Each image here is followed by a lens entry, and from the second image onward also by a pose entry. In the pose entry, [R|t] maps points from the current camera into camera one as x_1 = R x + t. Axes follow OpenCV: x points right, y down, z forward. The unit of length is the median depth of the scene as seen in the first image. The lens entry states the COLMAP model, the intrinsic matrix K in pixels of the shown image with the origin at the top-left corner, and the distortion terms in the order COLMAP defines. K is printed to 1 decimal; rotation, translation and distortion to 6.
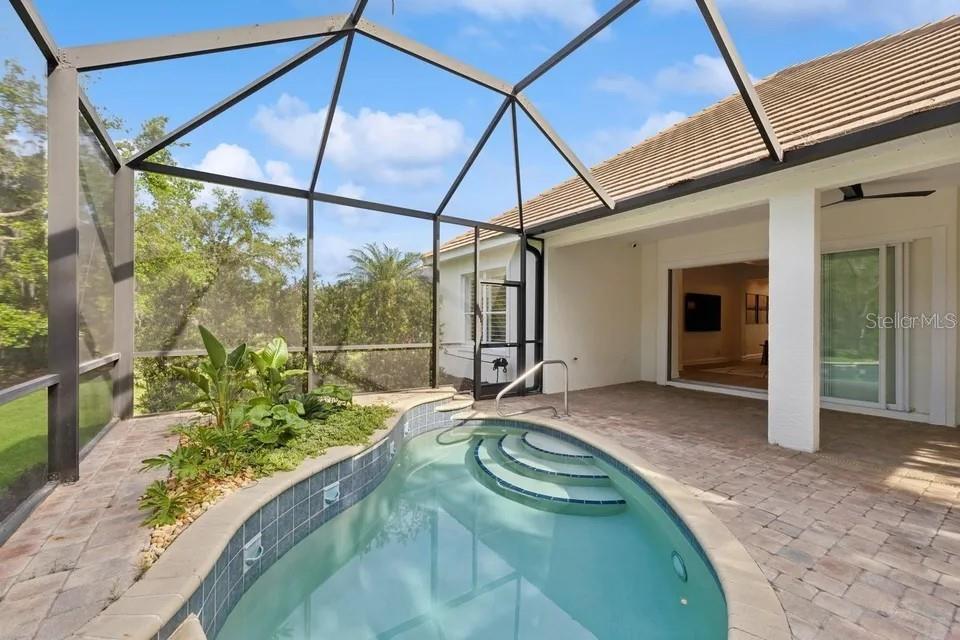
lens RADIAL K [[392.3, 0, 480.0], [0, 392.3, 320.0], [0, 0, 1]] dist [-0.000701, 0.000013]
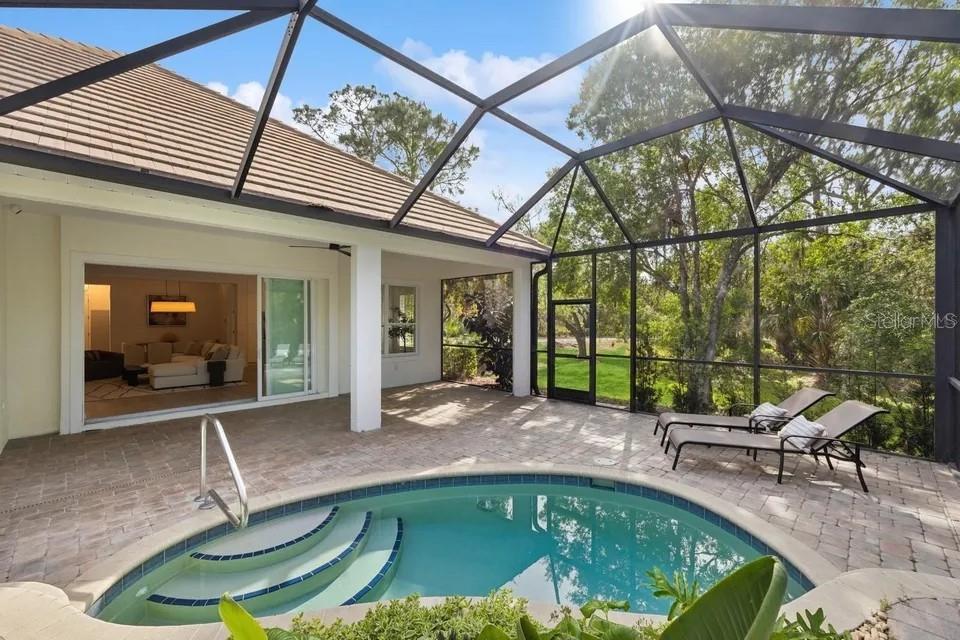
lens RADIAL K [[394.5, 0, 481.0], [0, 394.5, 323.7], [0, 0, 1]] dist [0.001292, 0.000287]
pose [[-0.187917, -0.003282, 0.982179, -0.609463], [-0.000431, 0.999995, 0.003259, -0.043215], [-0.982185, 0.000189, -0.187918, 0.882873]]
